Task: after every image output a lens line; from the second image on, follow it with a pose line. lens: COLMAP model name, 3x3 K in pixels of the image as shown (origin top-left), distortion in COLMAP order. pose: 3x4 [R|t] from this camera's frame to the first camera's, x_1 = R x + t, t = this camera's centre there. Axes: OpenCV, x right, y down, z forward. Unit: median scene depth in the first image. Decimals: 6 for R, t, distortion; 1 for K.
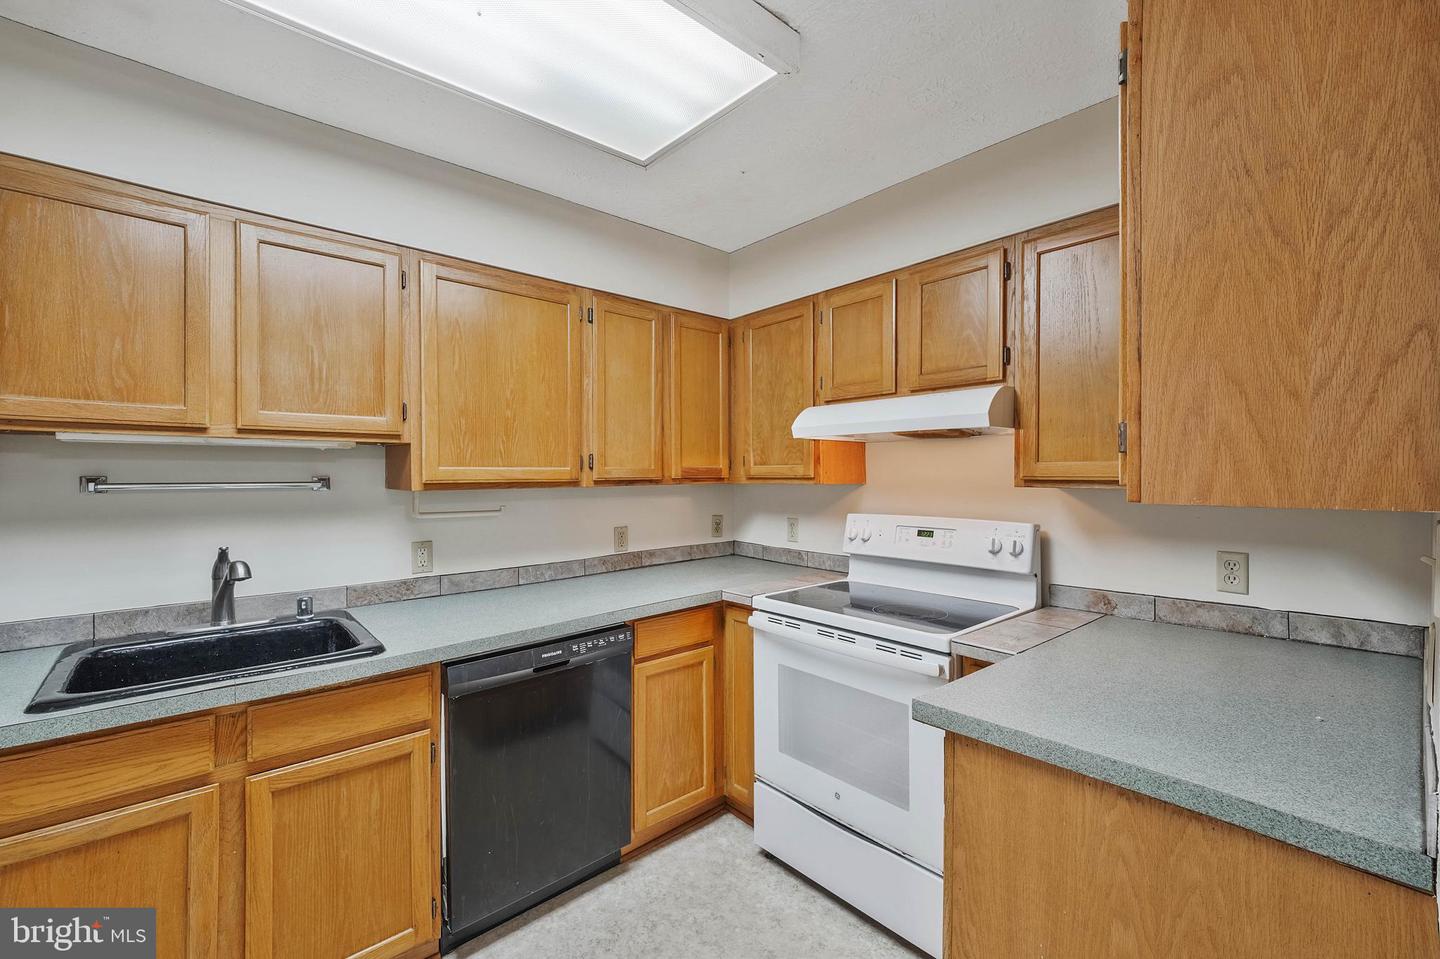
lens RADIAL K [[602.0, 0, 719.6], [0, 602.0, 476.3], [0, 0, 1]] dist [0.003712, 0.000411]
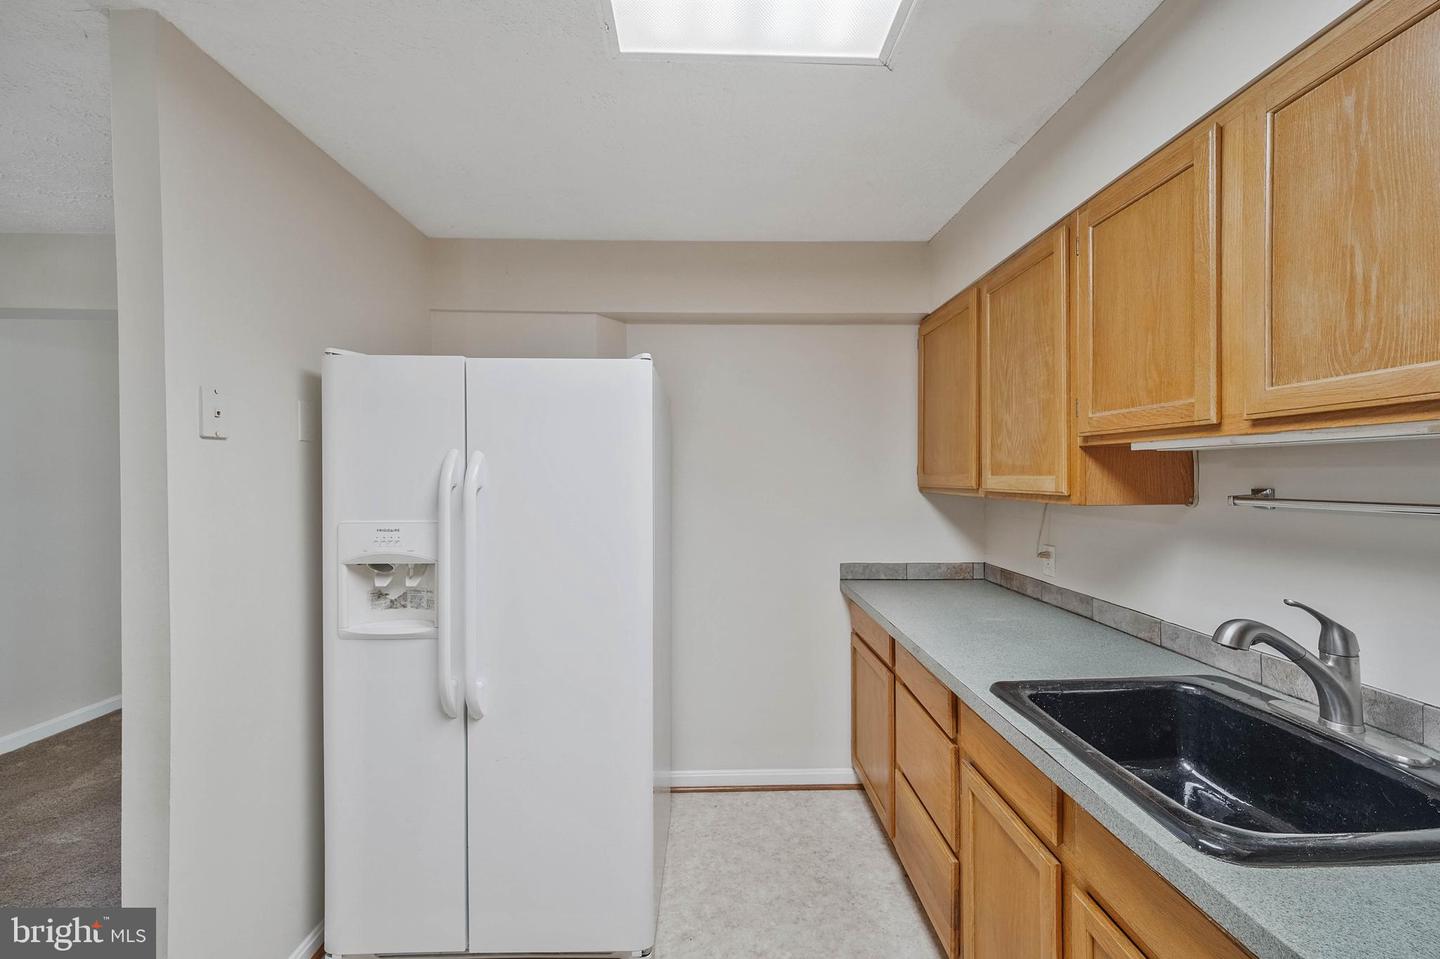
lens RADIAL K [[602.0, 0, 721.6], [0, 602.0, 476.2], [0, 0, 1]] dist [0.003712, 0.000411]
pose [[-0.644971, 0.000821, -0.764207, 0.070674], [-0.002198, 0.999993, 0.002930, -0.016931], [0.764204, 0.003569, -0.644965, 0.918649]]
